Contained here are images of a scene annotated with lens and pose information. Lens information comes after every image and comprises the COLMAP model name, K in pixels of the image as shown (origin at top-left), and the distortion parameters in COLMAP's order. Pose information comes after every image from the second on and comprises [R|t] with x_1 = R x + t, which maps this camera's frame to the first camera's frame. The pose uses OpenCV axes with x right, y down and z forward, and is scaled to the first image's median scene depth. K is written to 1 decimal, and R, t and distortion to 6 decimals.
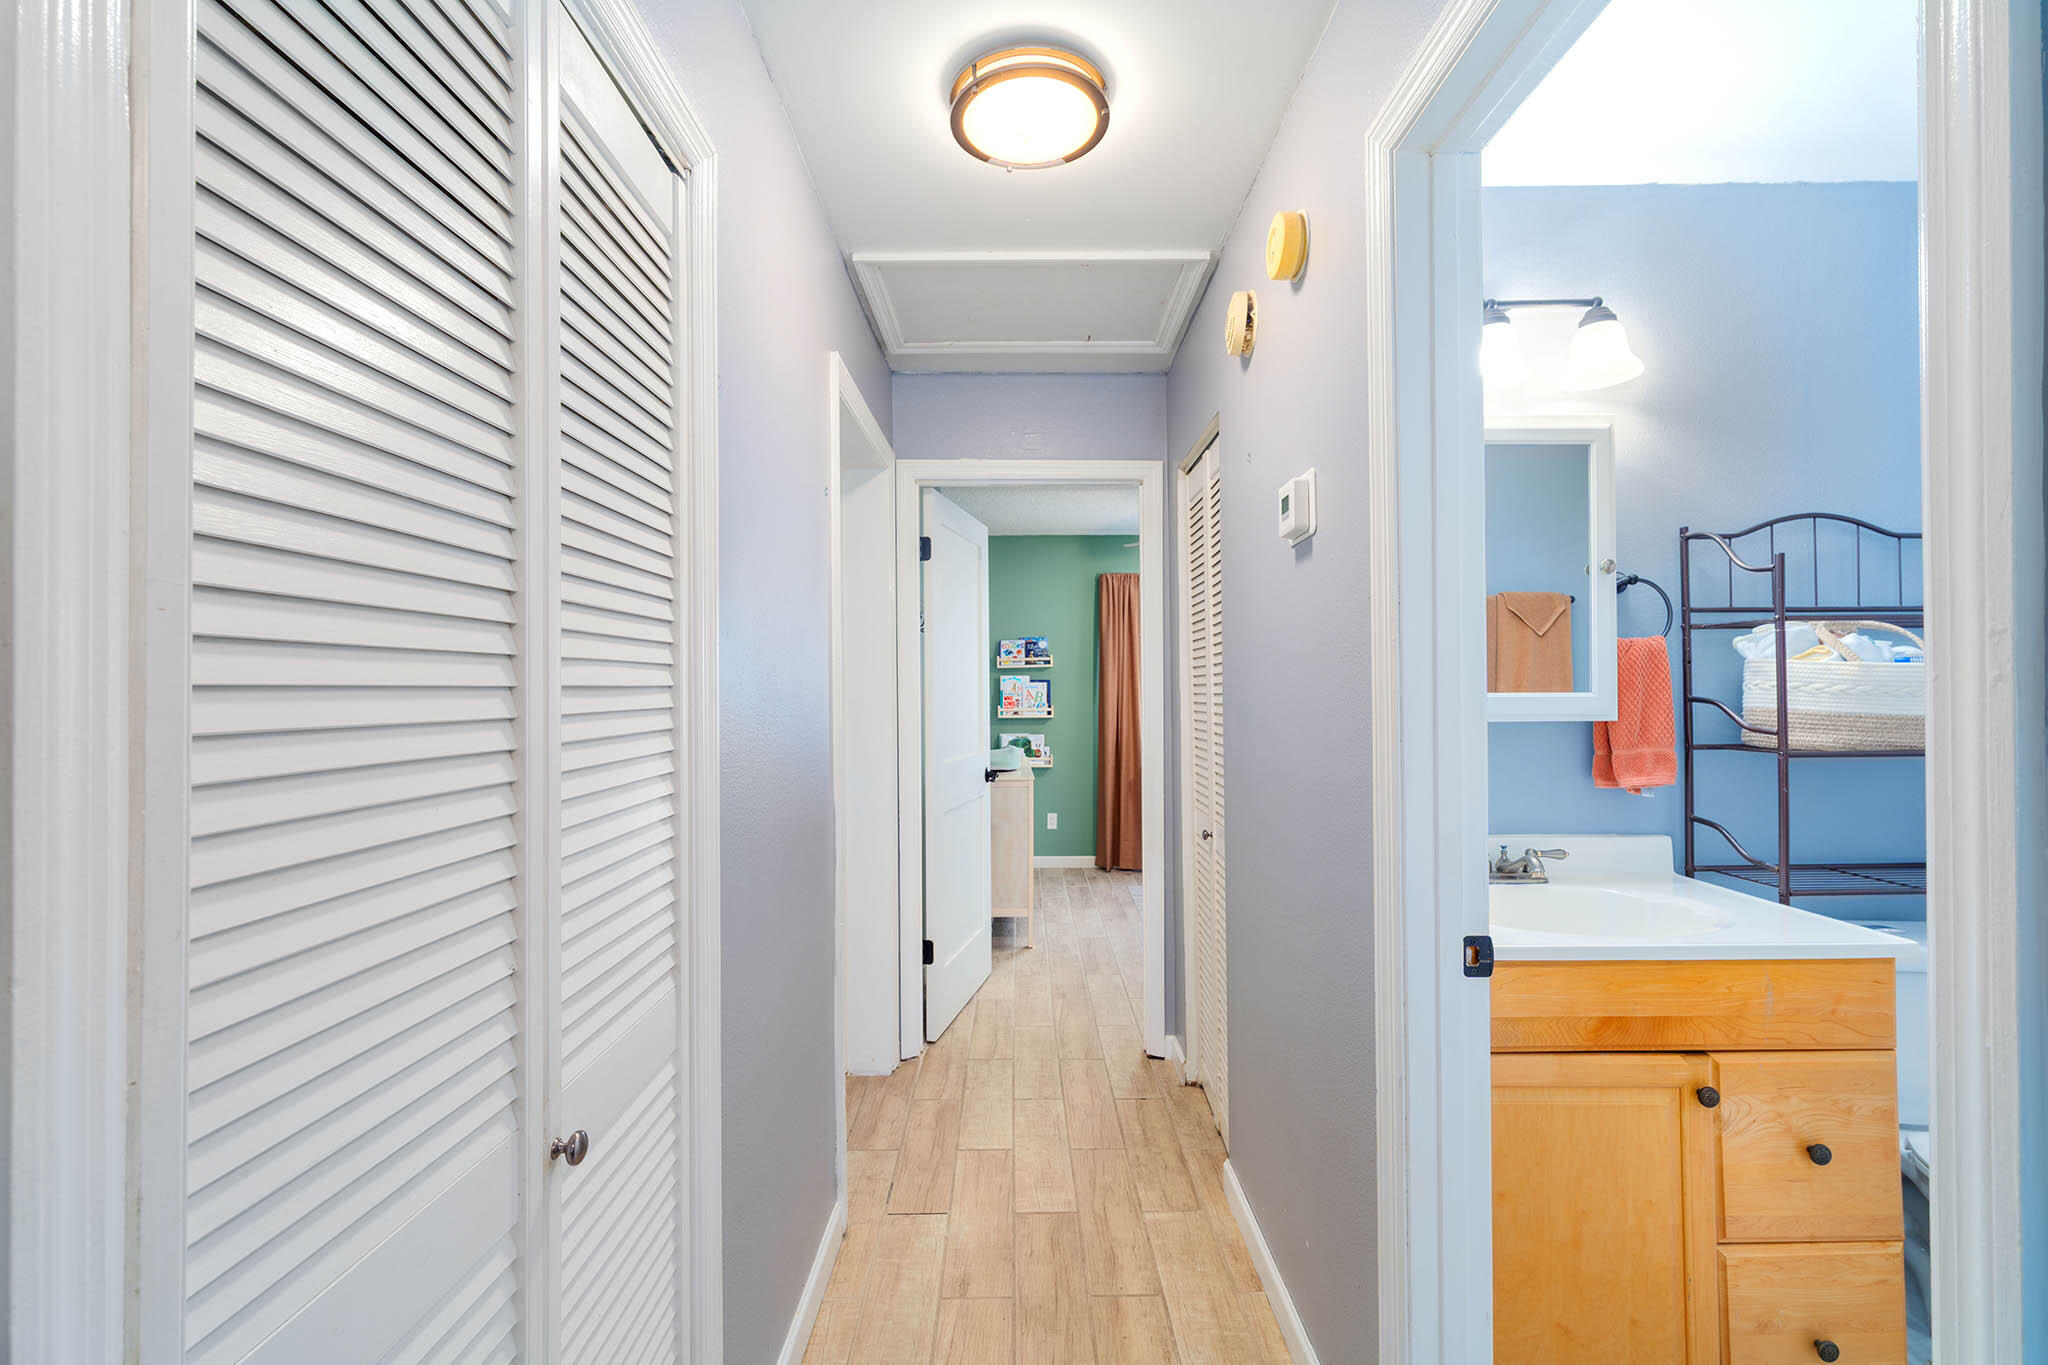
lens RADIAL K [[882.2, 0, 1028.1], [0, 882.2, 682.3], [0, 0, 1]] dist [0.004265, 0.000136]
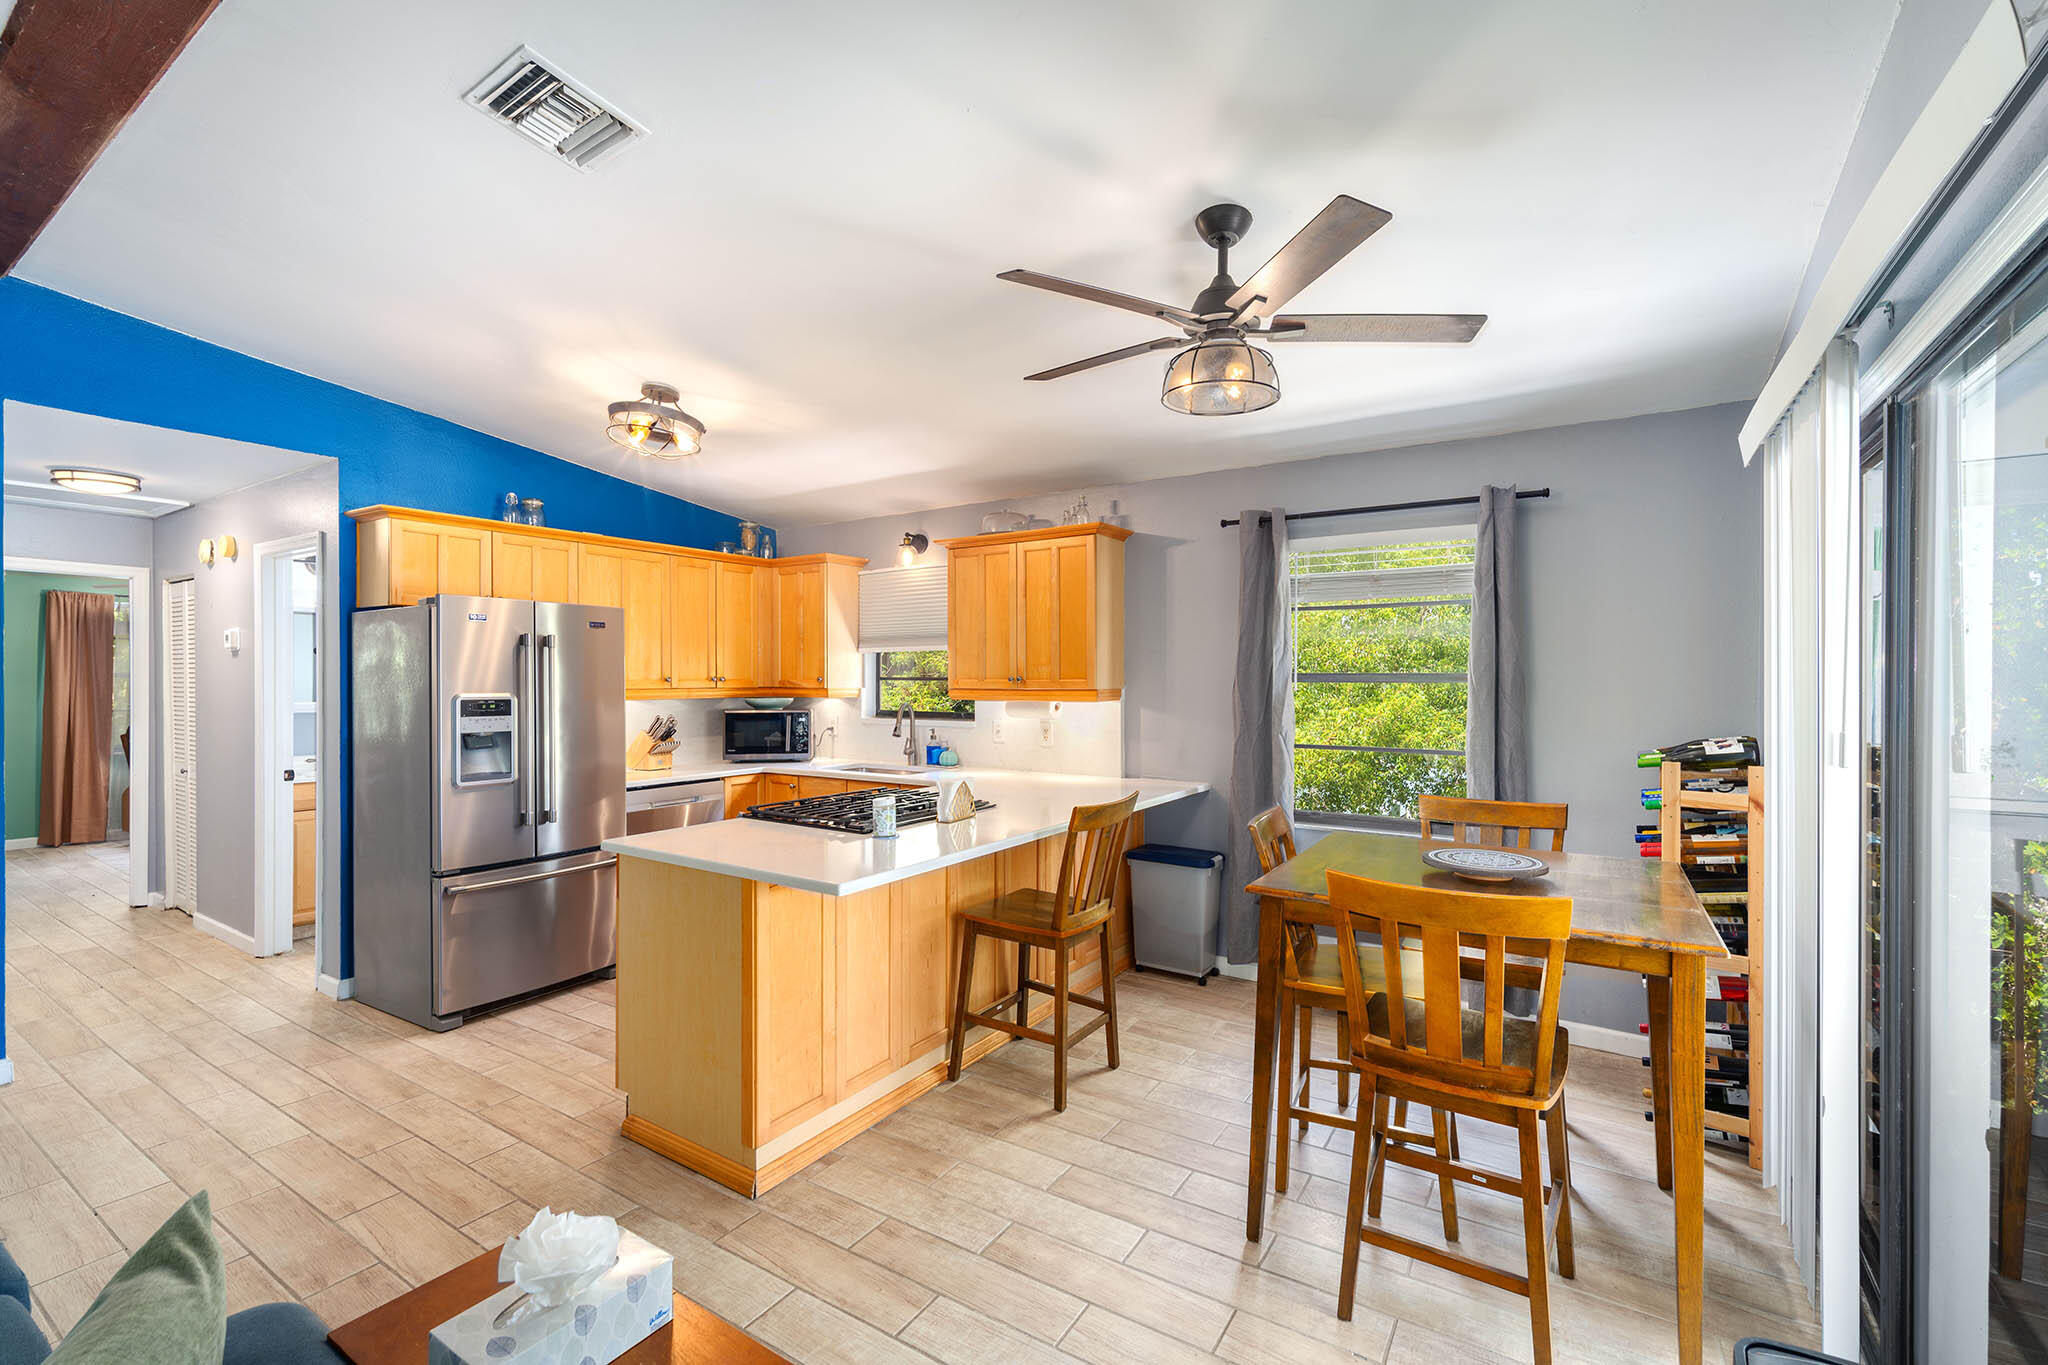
lens RADIAL K [[882.2, 0, 1028.1], [0, 882.2, 682.3], [0, 0, 1]] dist [0.004265, 0.000136]
pose [[0.558050, 0.002780, 0.829803, -0.222485], [-0.014310, 0.999878, 0.006274, -0.039519], [-0.829684, -0.015375, 0.558021, -0.958177]]
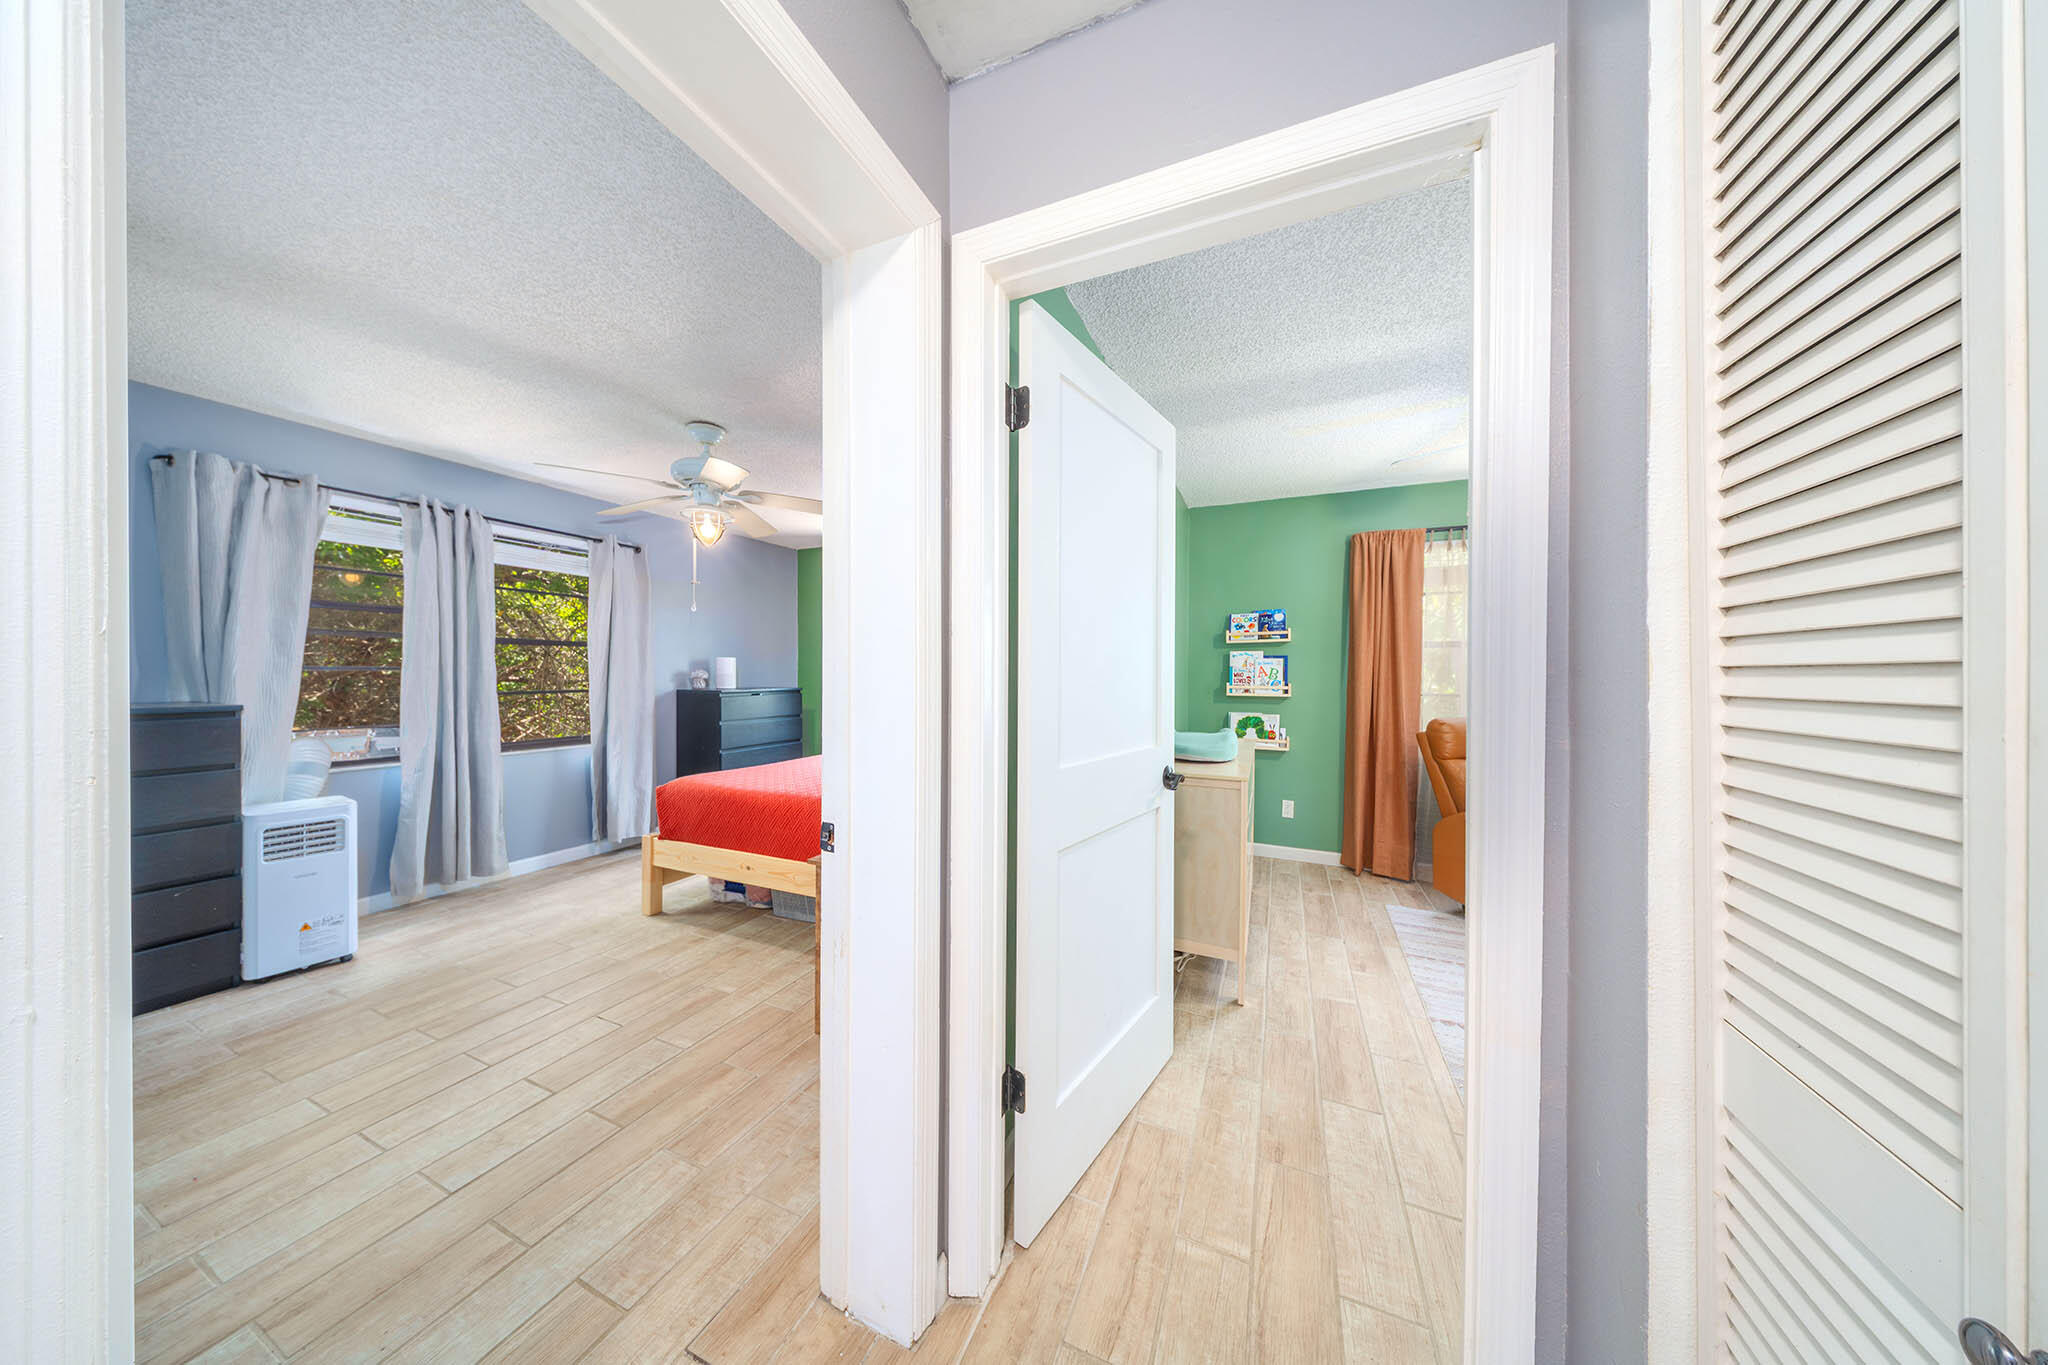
lens RADIAL K [[579.4, 0, 1025.5], [0, 579.4, 675.5], [0, 0, 1]] dist [0.007751, -0.000012]
pose [[0.911256, 0.013300, -0.411625, 0.033990], [-0.008255, 0.999867, 0.014033, 0.015685], [0.411757, -0.009390, 0.911245, 0.453956]]
